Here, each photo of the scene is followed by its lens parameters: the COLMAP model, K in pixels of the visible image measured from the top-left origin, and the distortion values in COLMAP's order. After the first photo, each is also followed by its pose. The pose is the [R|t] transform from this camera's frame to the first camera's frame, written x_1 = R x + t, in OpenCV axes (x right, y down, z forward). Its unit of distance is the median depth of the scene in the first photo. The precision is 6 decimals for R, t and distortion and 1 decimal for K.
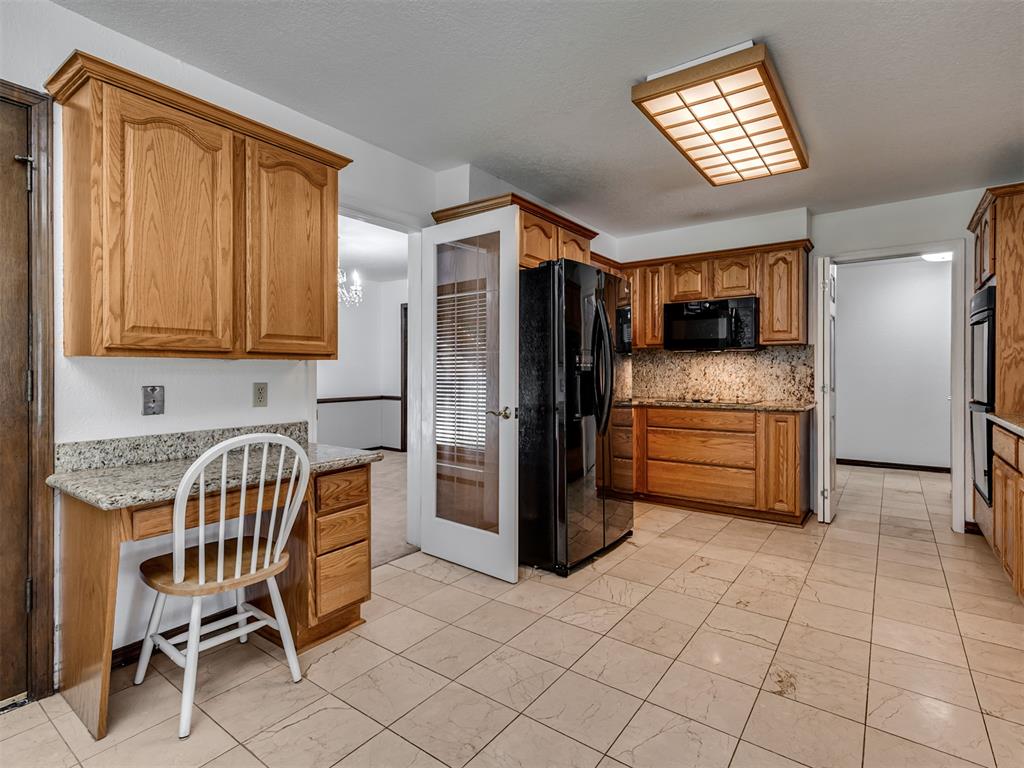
lens RADIAL K [[512.2, 0, 511.5], [0, 512.2, 373.1], [0, 0, 1]] dist [0.007171, 0.000819]
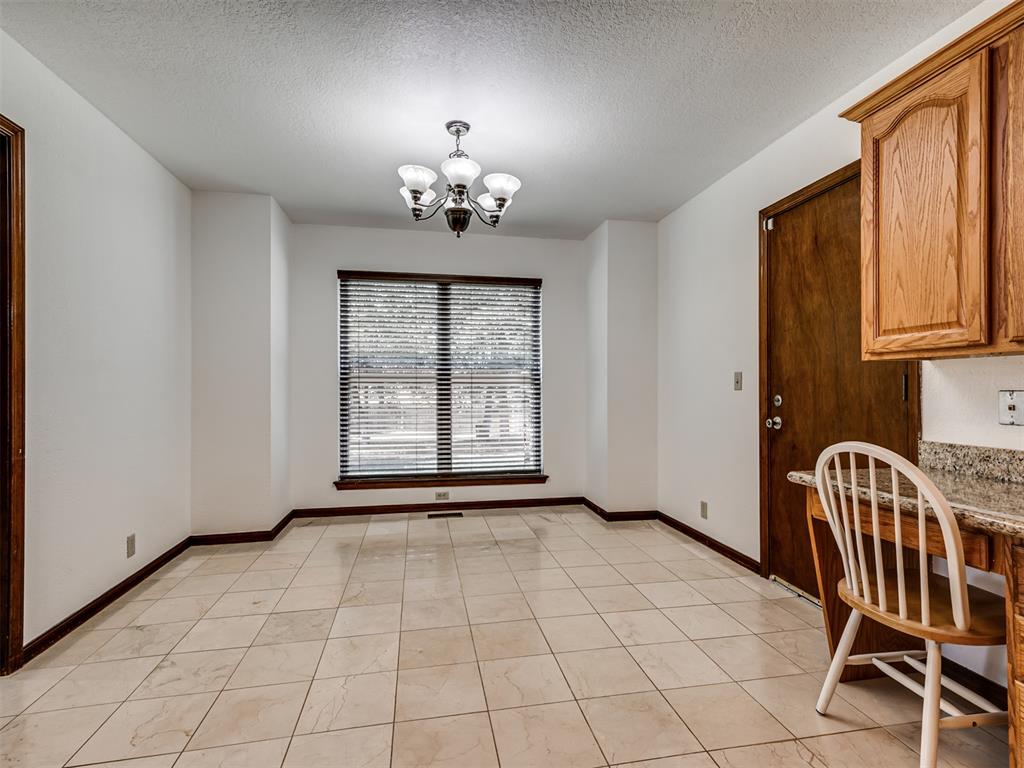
lens RADIAL K [[512.2, 0, 513.8], [0, 512.2, 385.9], [0, 0, 1]] dist [0.007171, 0.000819]
pose [[-0.680938, -0.001093, -0.732341, 0.507900], [-0.001871, 0.999998, 0.000247, 0.021530], [0.732339, 0.001538, -0.680938, 1.089831]]
